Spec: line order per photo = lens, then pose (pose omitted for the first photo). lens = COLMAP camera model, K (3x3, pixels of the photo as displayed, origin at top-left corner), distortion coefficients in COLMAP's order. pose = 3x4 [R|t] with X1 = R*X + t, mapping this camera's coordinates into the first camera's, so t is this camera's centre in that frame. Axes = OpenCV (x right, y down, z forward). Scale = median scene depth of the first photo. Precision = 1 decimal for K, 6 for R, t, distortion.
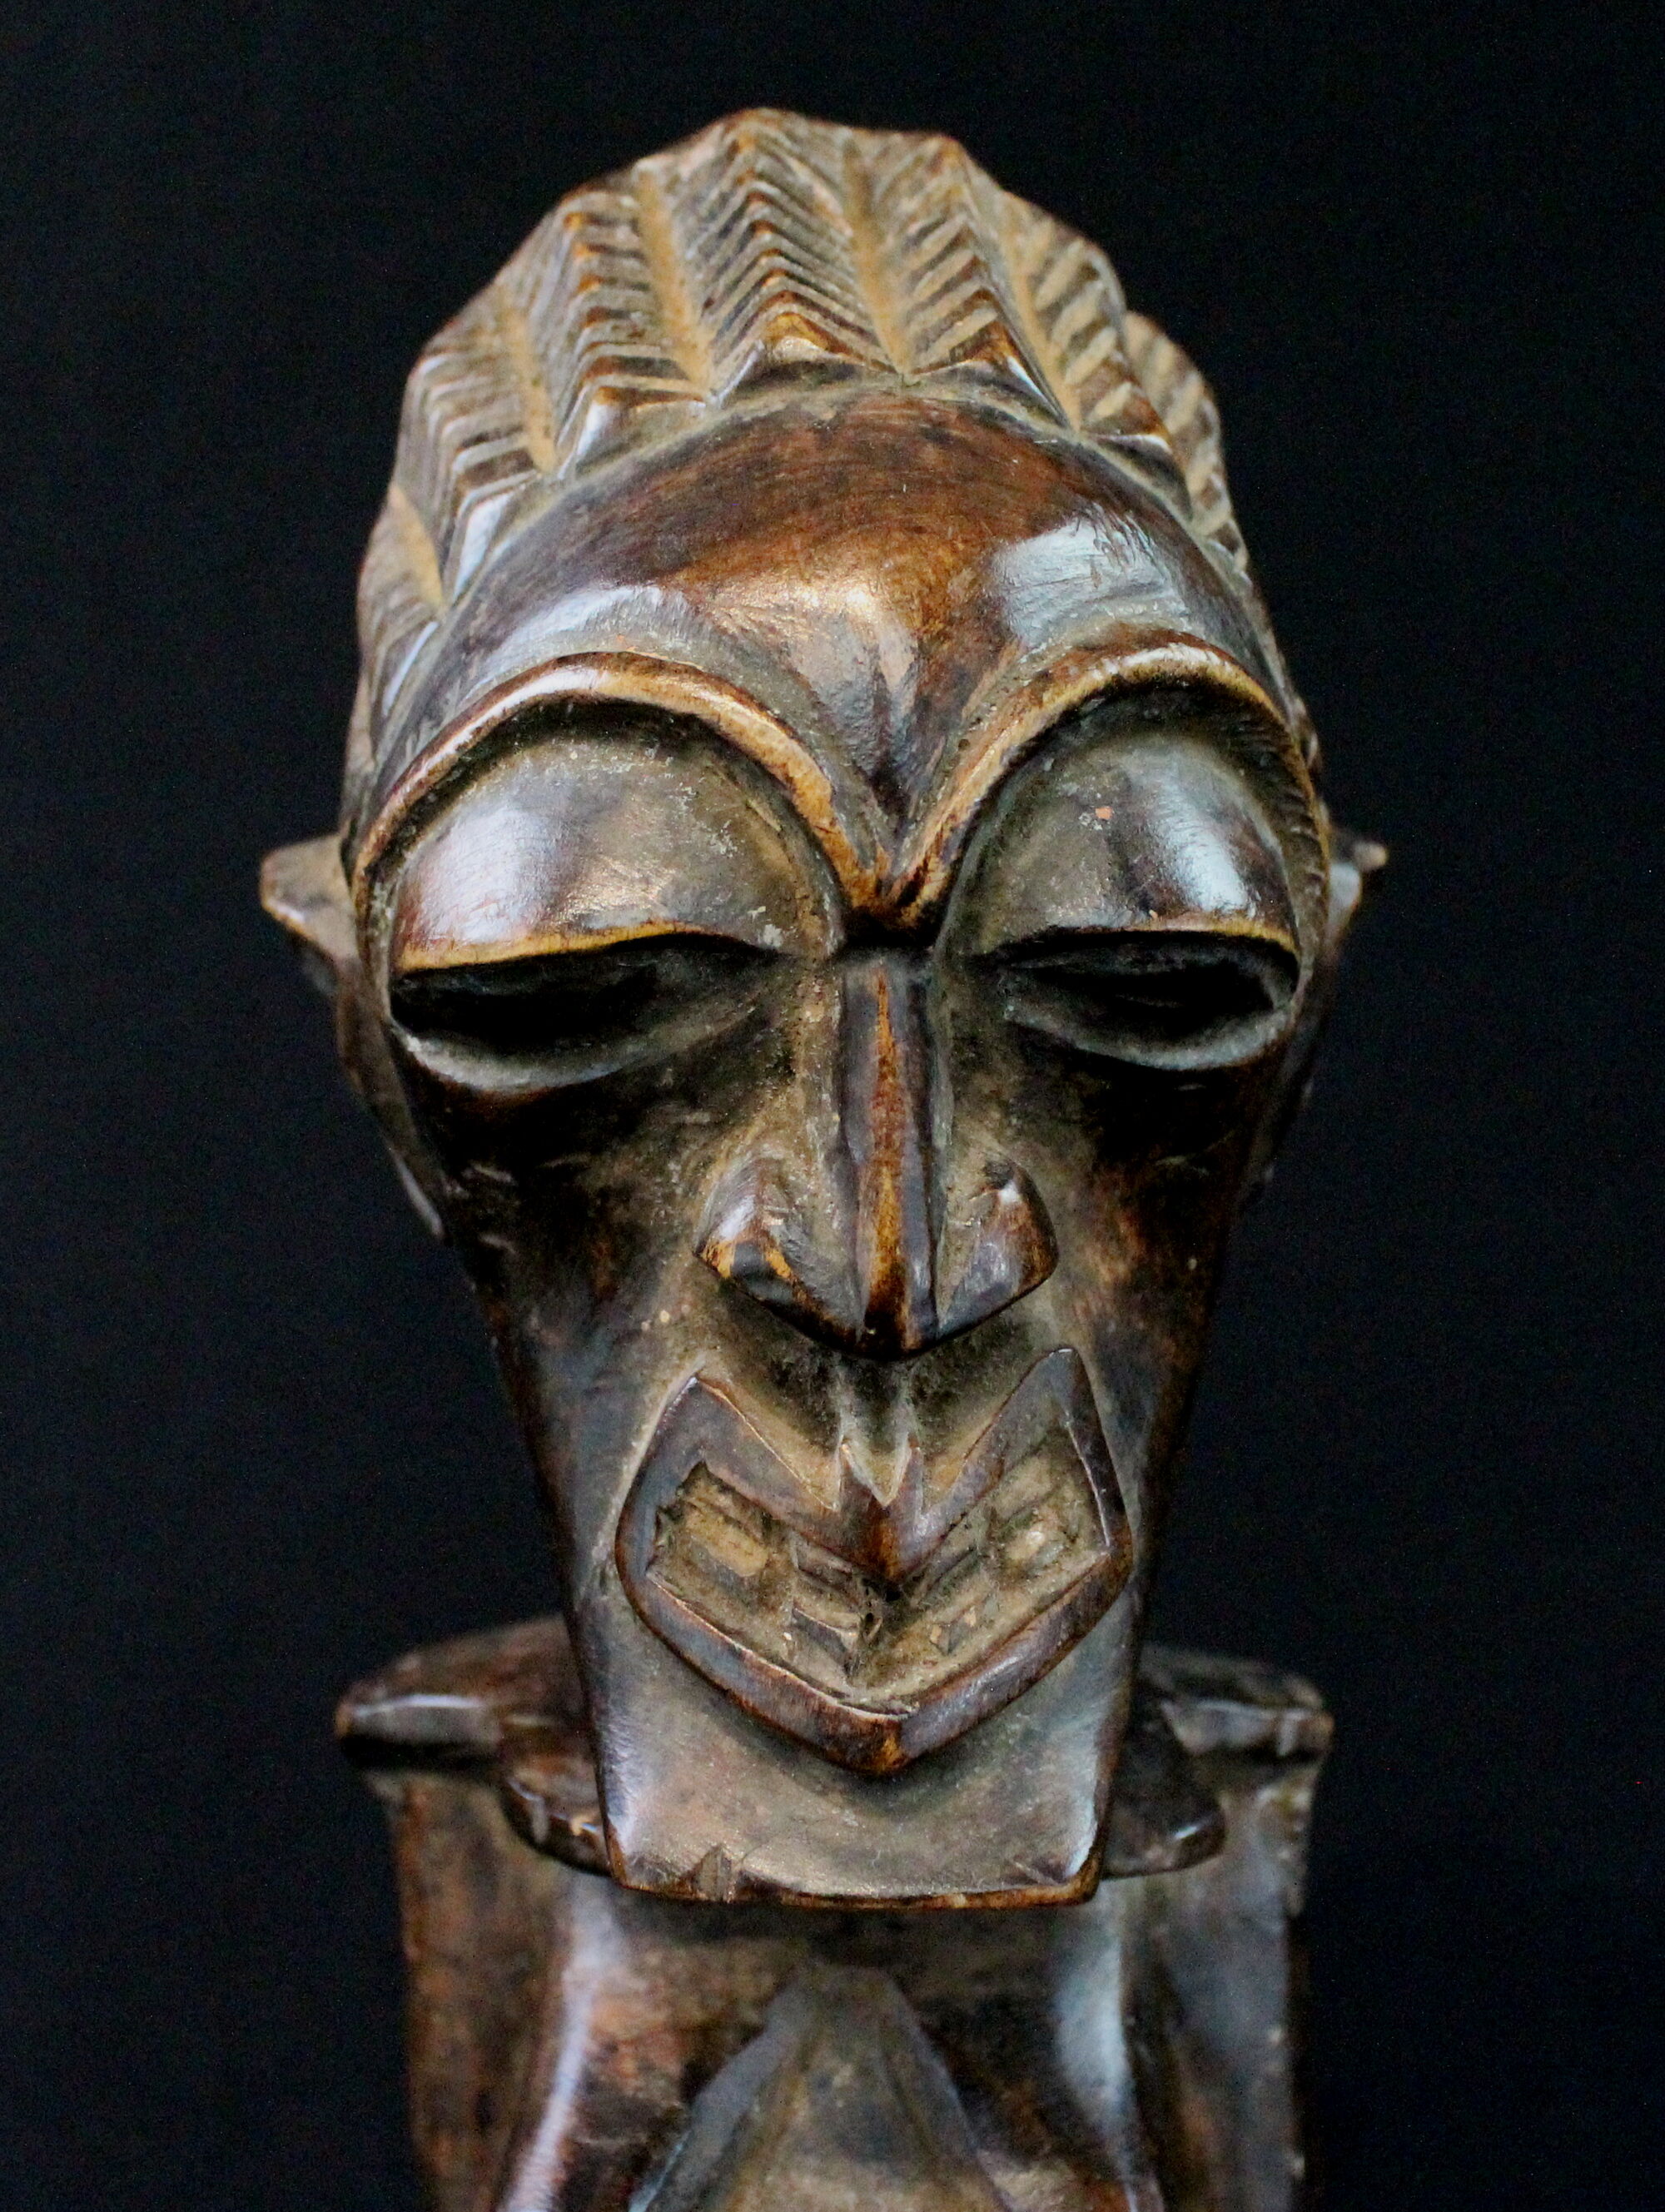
lens RADIAL K [[2776.9, 0, 832.5], [0, 2776.9, 1063.9], [0, 0, 1]] dist [-0.118989, 0.000200]
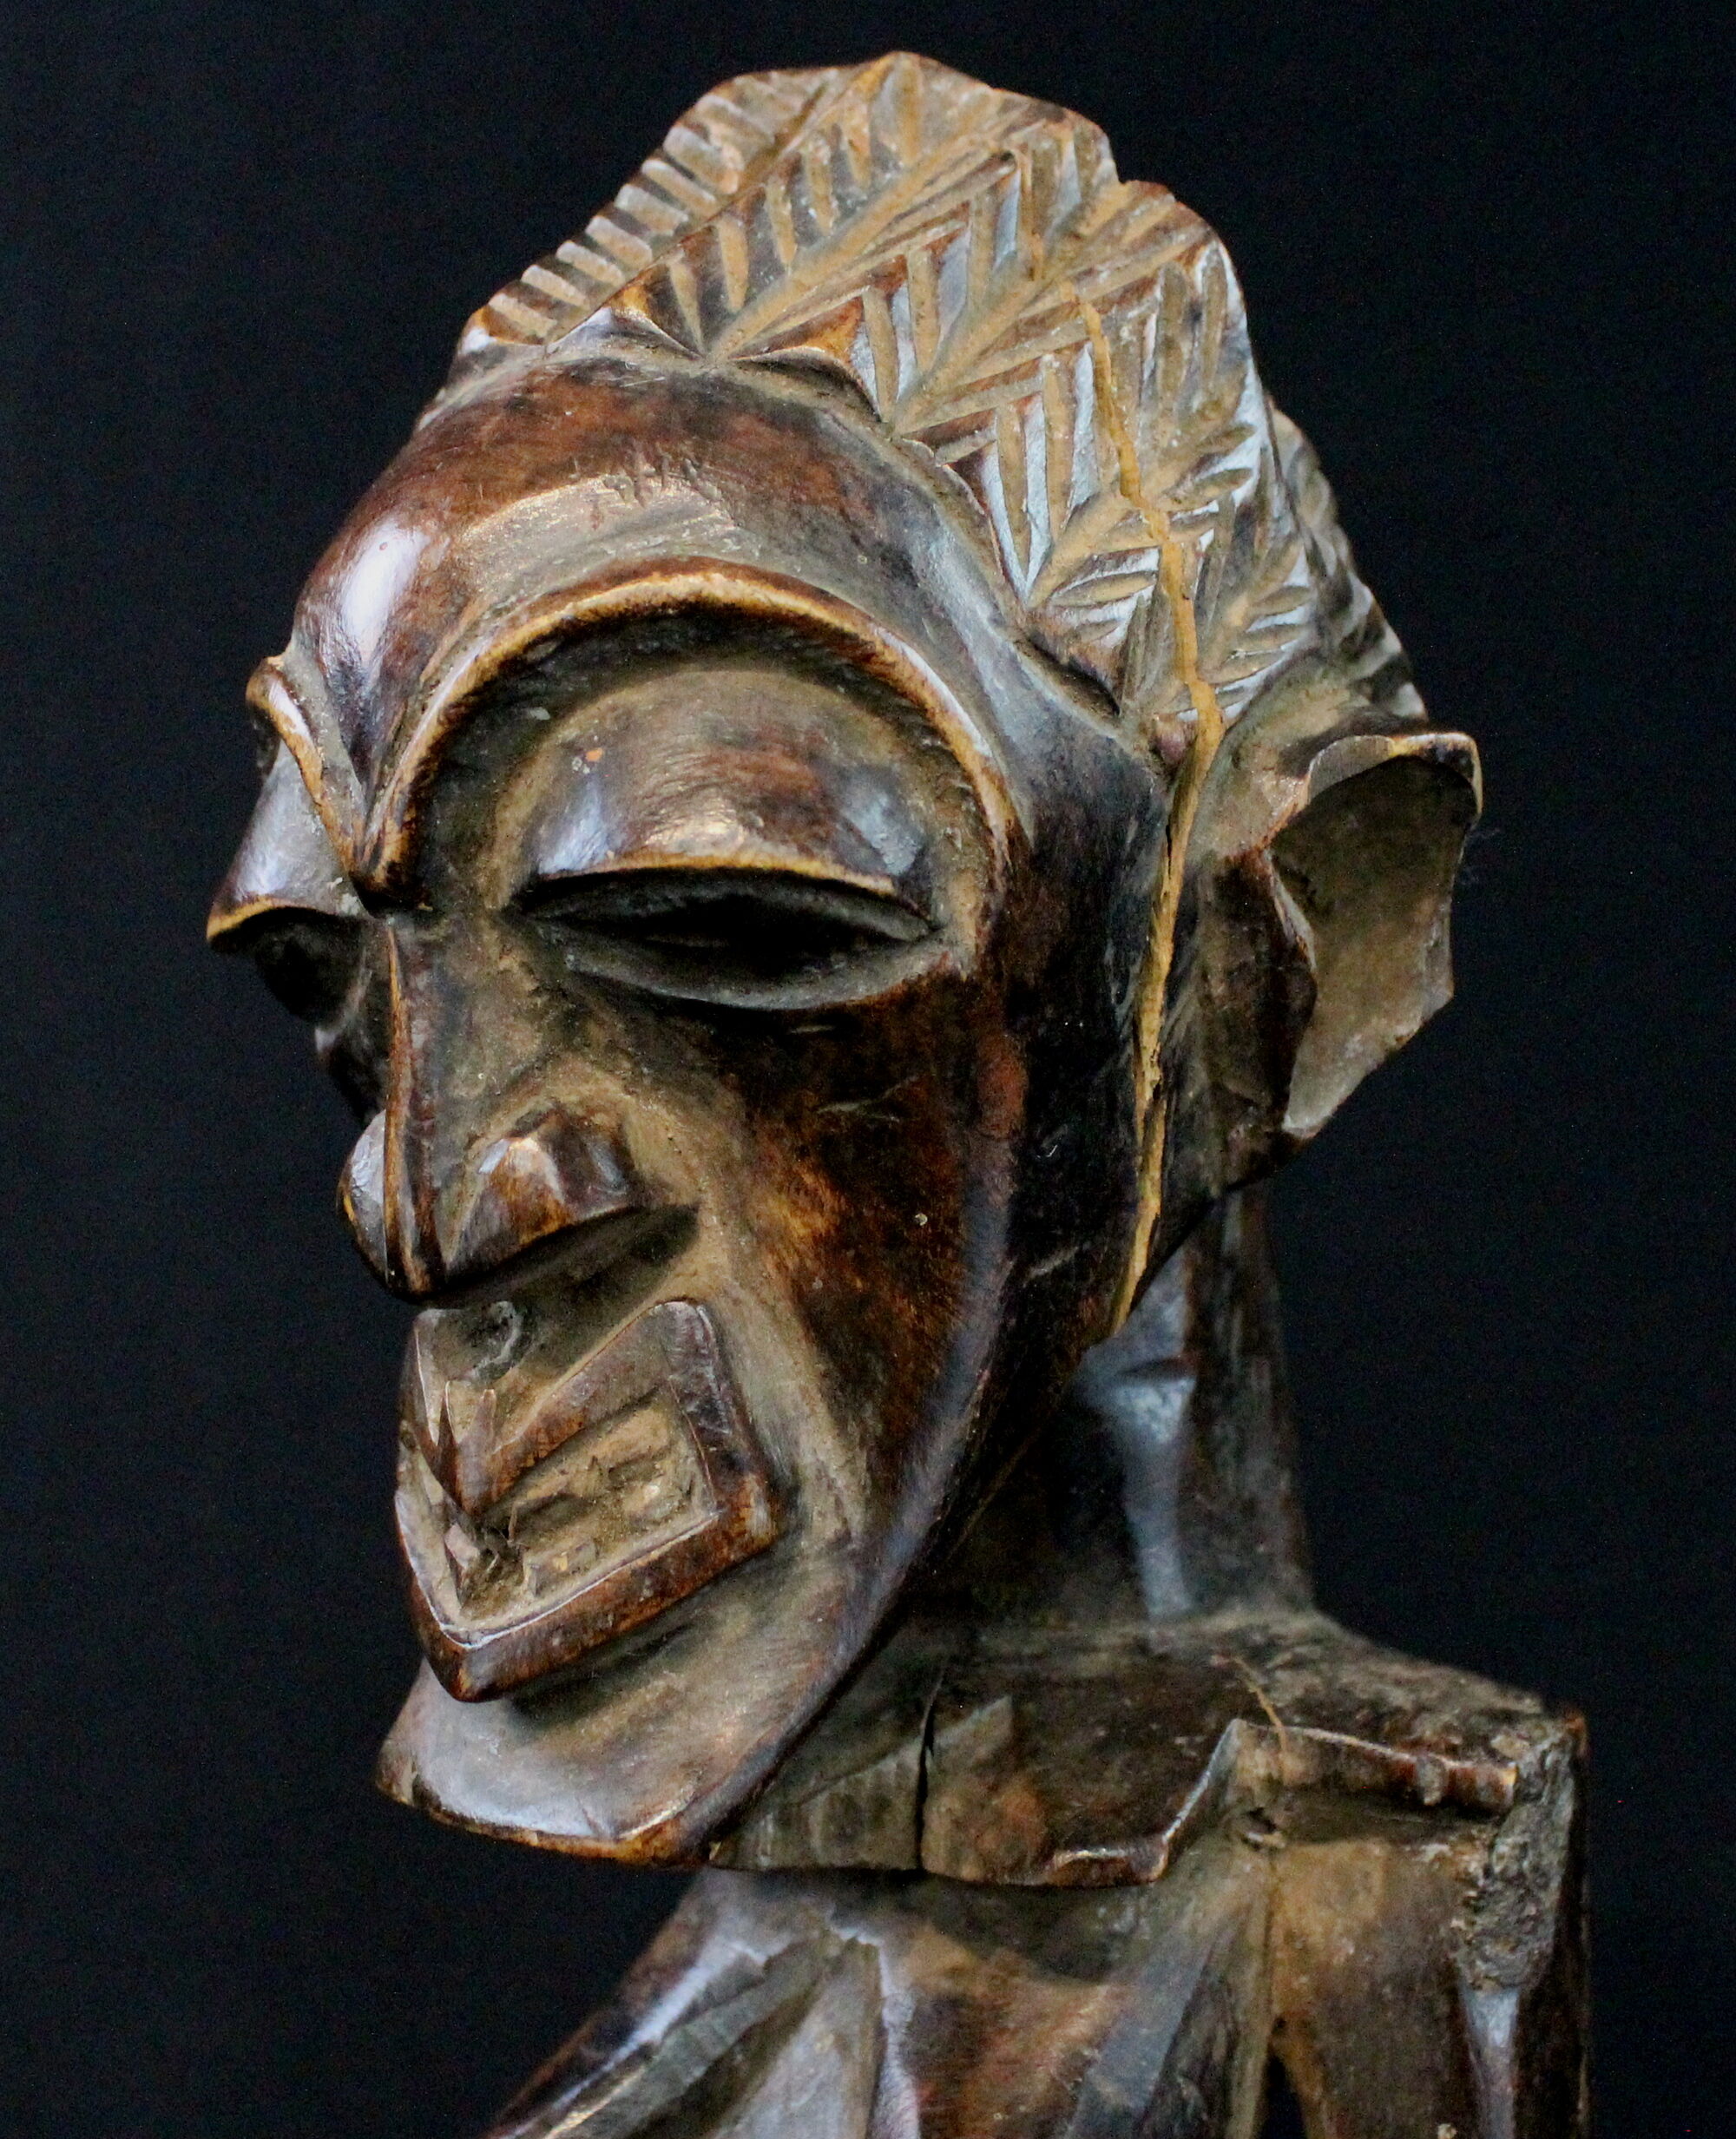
lens RADIAL K [[3016.9, 0, 862.6], [0, 3016.9, 1115.0], [0, 0, 1]] dist [-0.182839, 0.106957]
pose [[0.738073, -0.021366, -0.674383, 0.857724], [0.032533, 0.999463, 0.003940, 0.035265], [0.673936, -0.024848, 0.738371, 0.261271]]
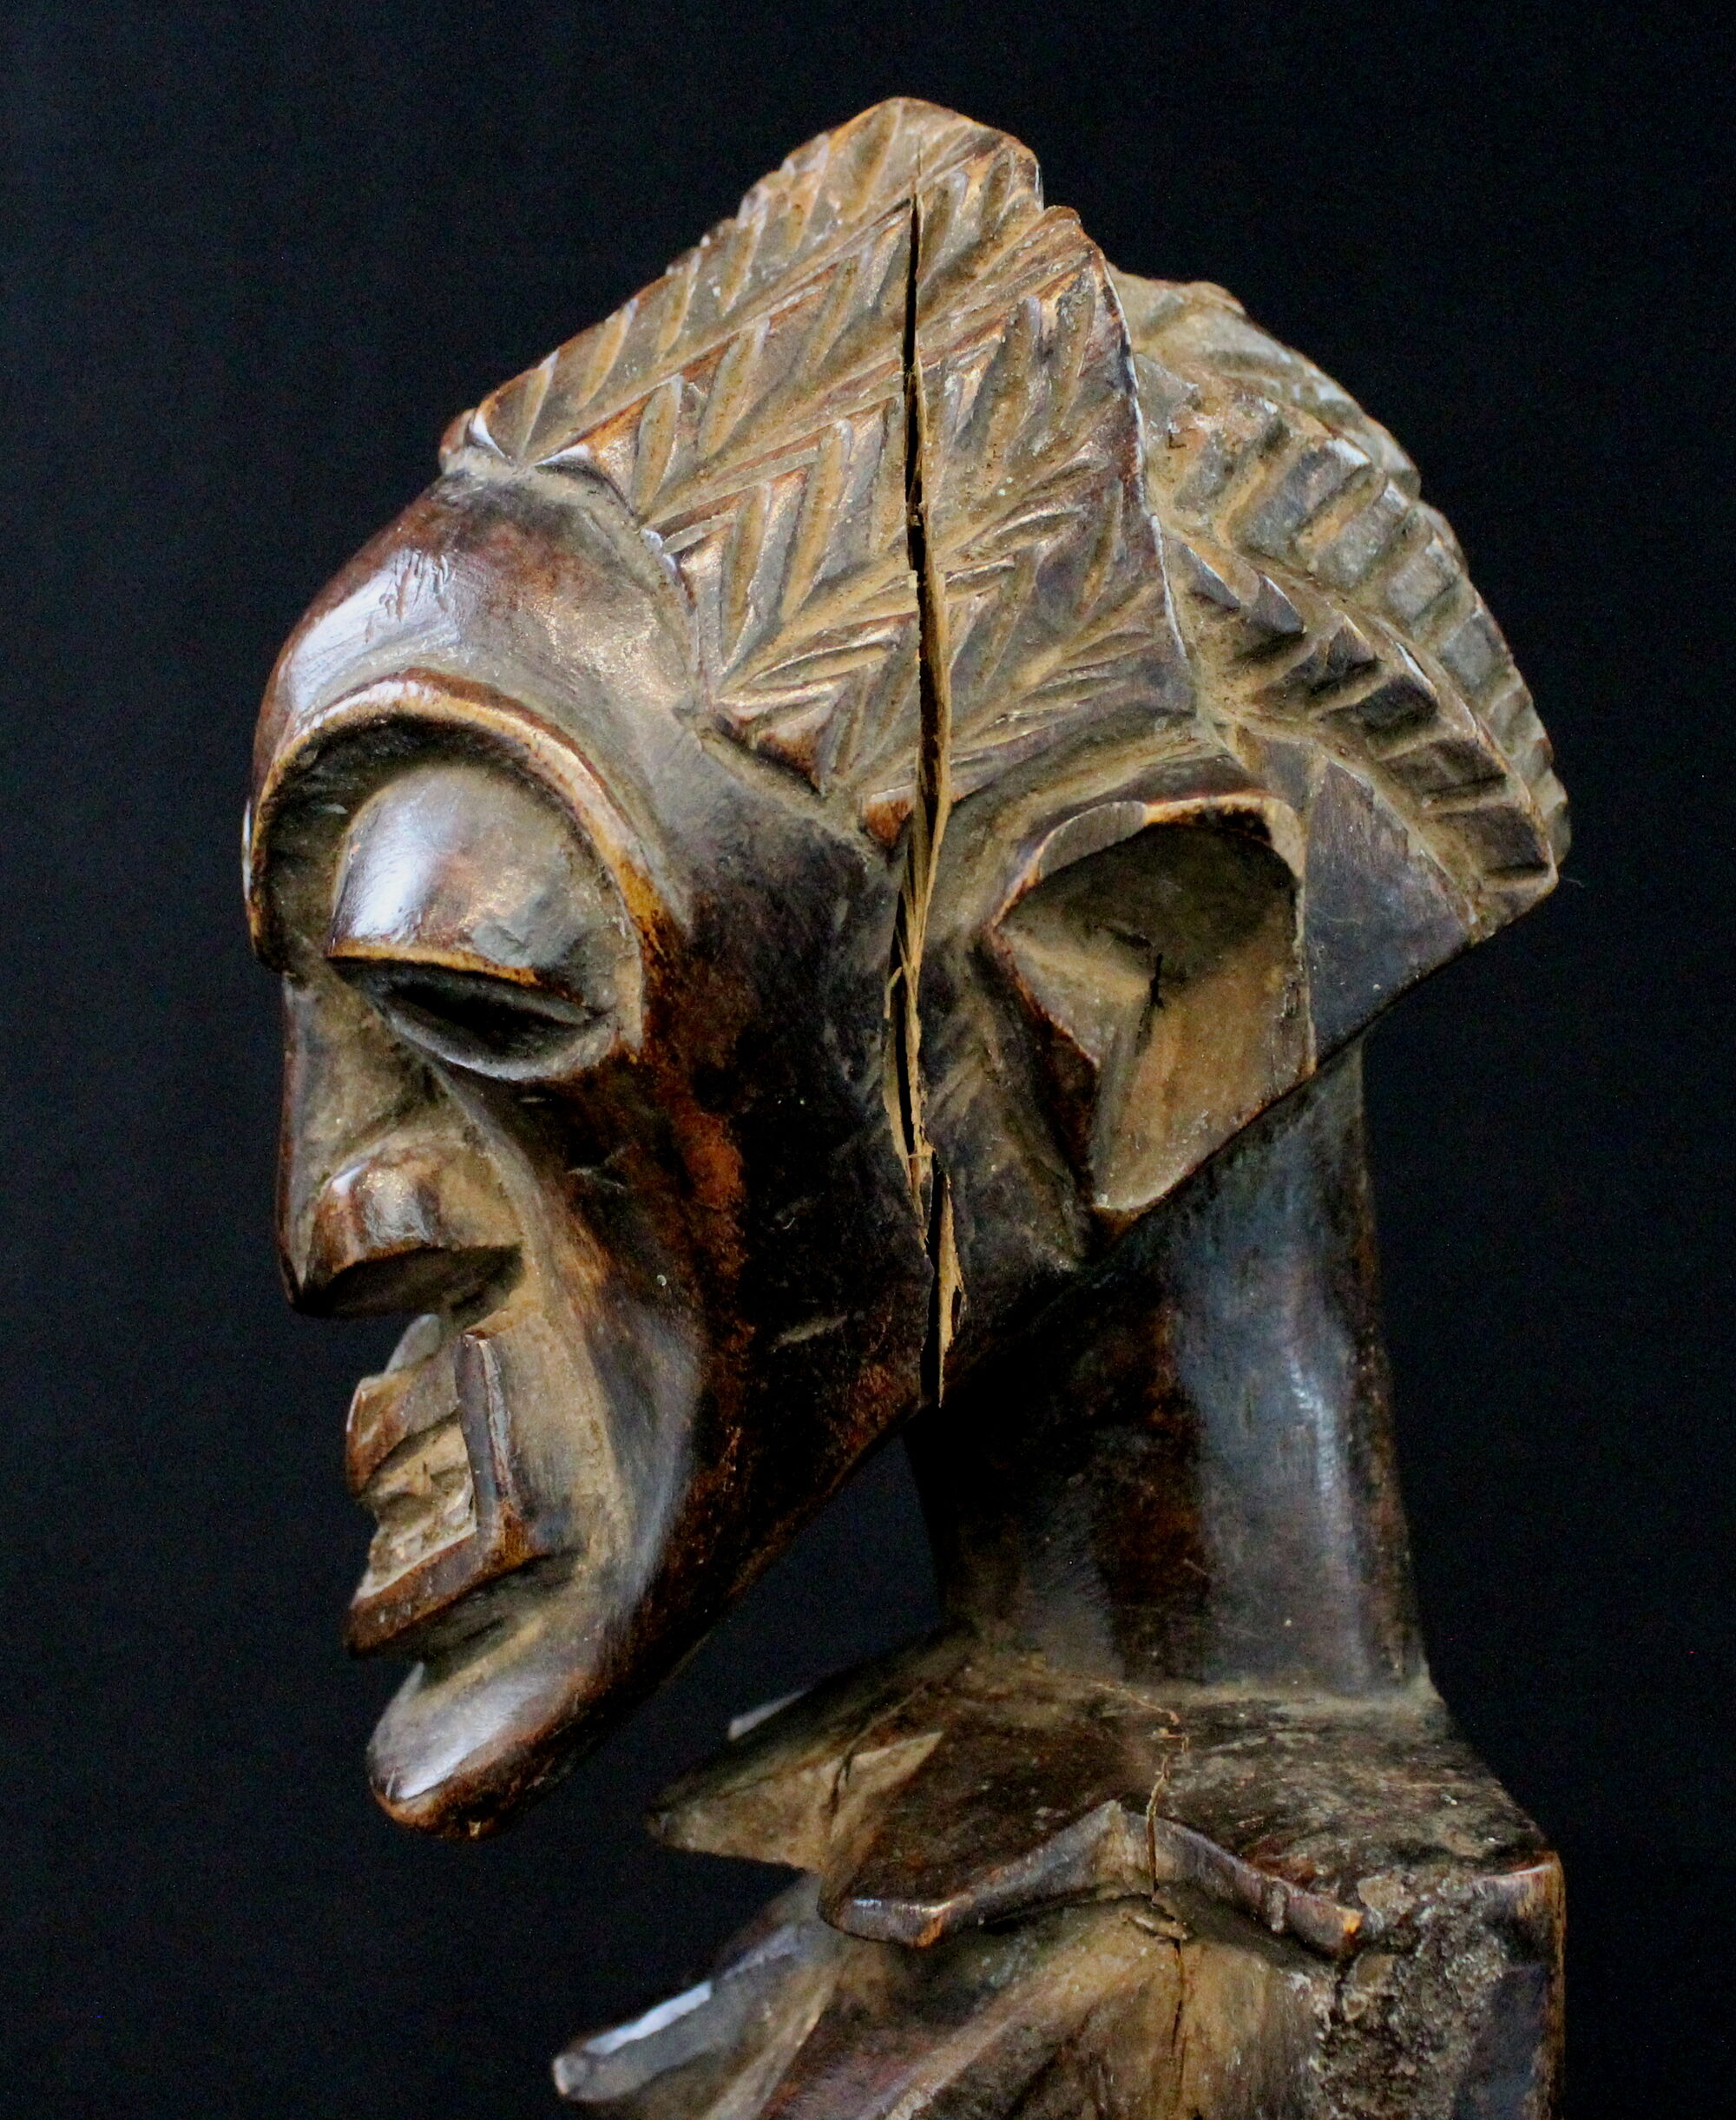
lens RADIAL K [[2828.1, 0, 810.5], [0, 2828.1, 1012.5], [0, 0, 1]] dist [-0.154866, 0.046317]
pose [[0.194697, 0.023508, -0.980582, 1.194237], [0.012612, 0.999570, 0.026467, -0.050831], [0.980782, -0.017520, 0.194317, 0.925820]]
